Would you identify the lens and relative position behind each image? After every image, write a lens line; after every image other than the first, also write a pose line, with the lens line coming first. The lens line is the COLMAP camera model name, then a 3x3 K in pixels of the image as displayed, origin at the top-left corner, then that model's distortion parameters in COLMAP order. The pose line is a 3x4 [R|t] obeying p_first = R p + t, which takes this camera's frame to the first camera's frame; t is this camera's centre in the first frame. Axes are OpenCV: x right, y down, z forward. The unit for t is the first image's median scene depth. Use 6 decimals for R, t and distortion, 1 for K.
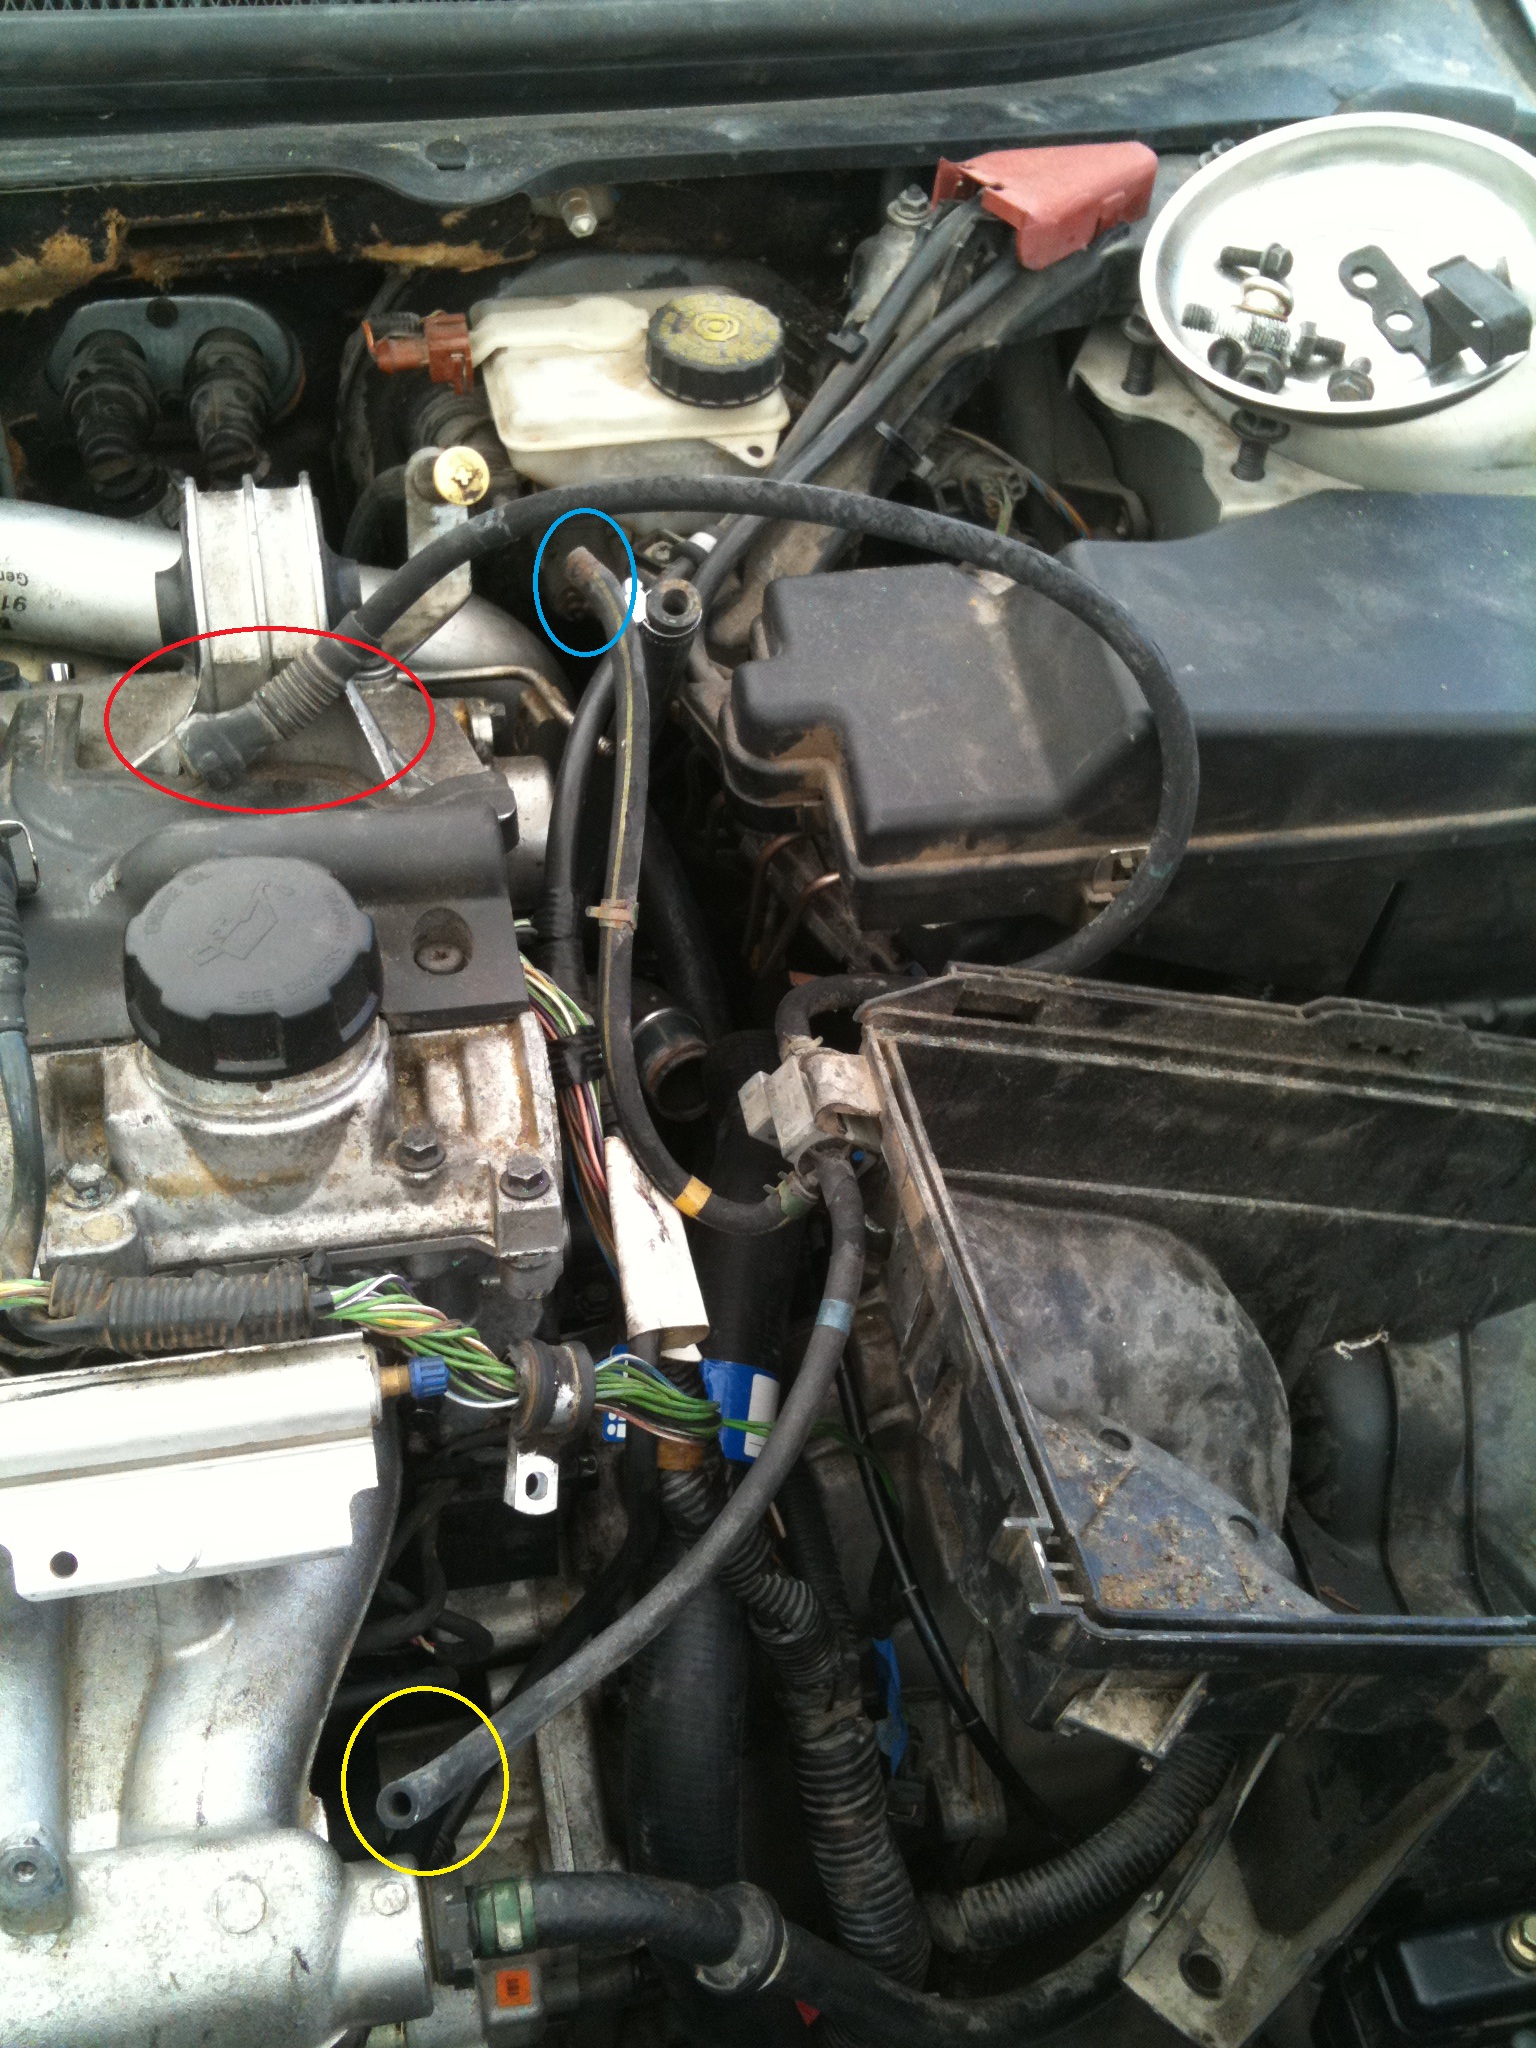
lens RADIAL K [[2056.4, 0, 767.2], [0, 2056.4, 1016.2], [0, 0, 1]] dist [0.003602, 0.000000]
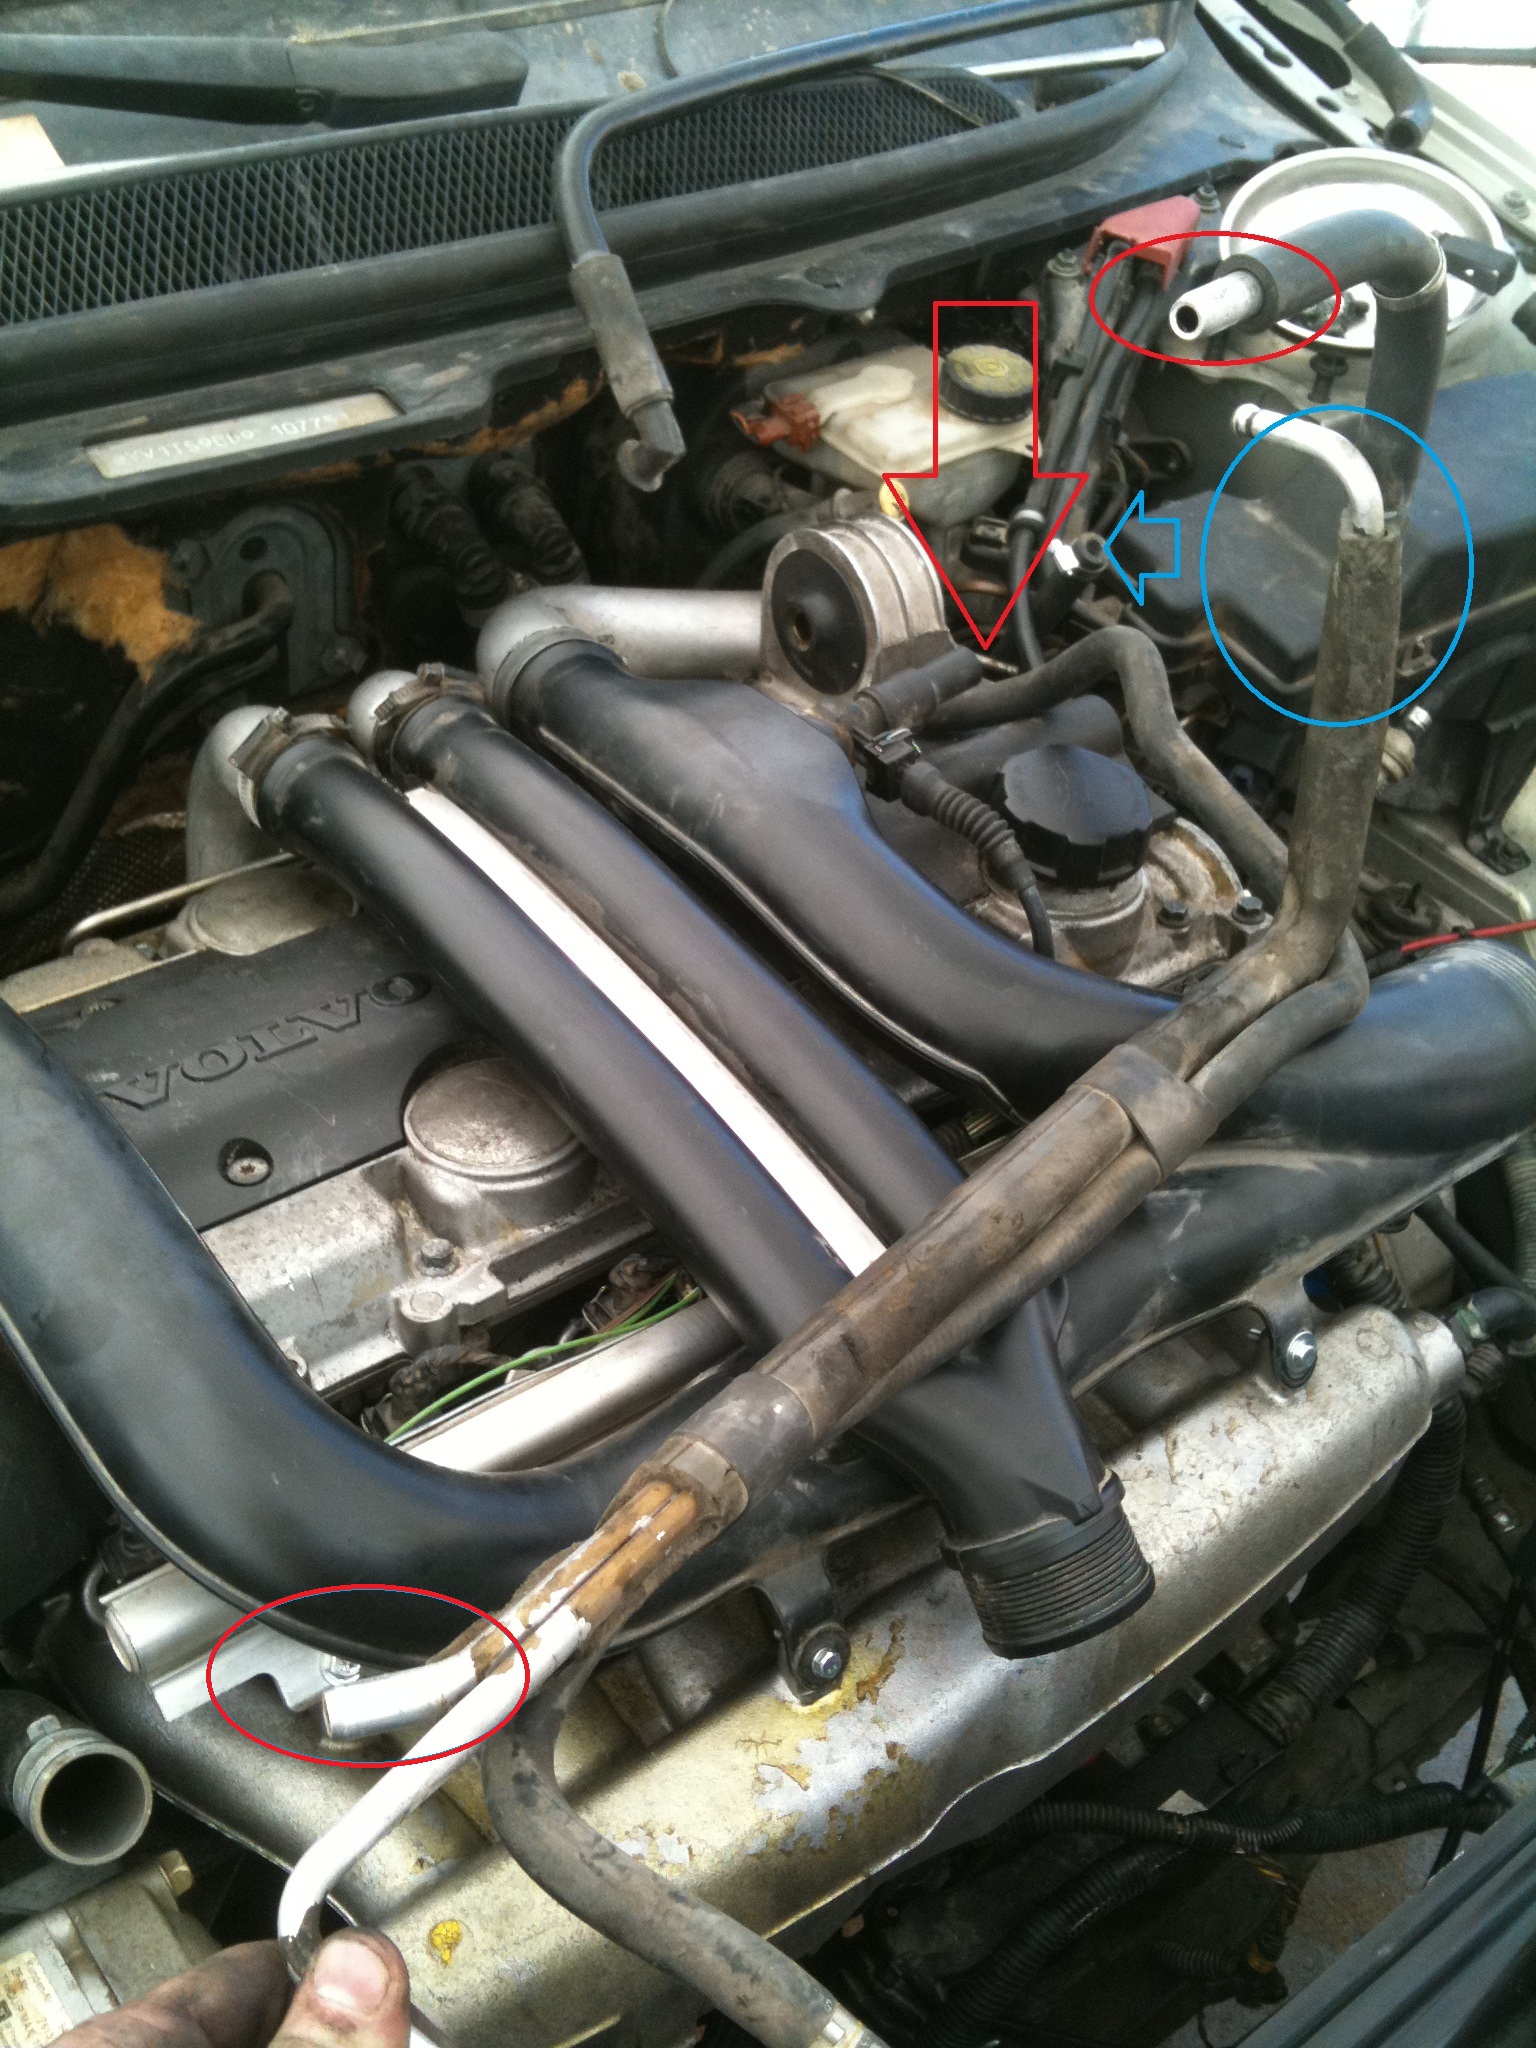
lens RADIAL K [[2056.4, 0, 769.1], [0, 2056.4, 1030.3], [0, 0, 1]] dist [0.003602, 0.000000]
pose [[0.892573, -0.283007, 0.351027, -0.912091], [0.293676, 0.955611, 0.023693, 0.022204], [-0.342151, 0.081940, 0.936066, -0.261029]]
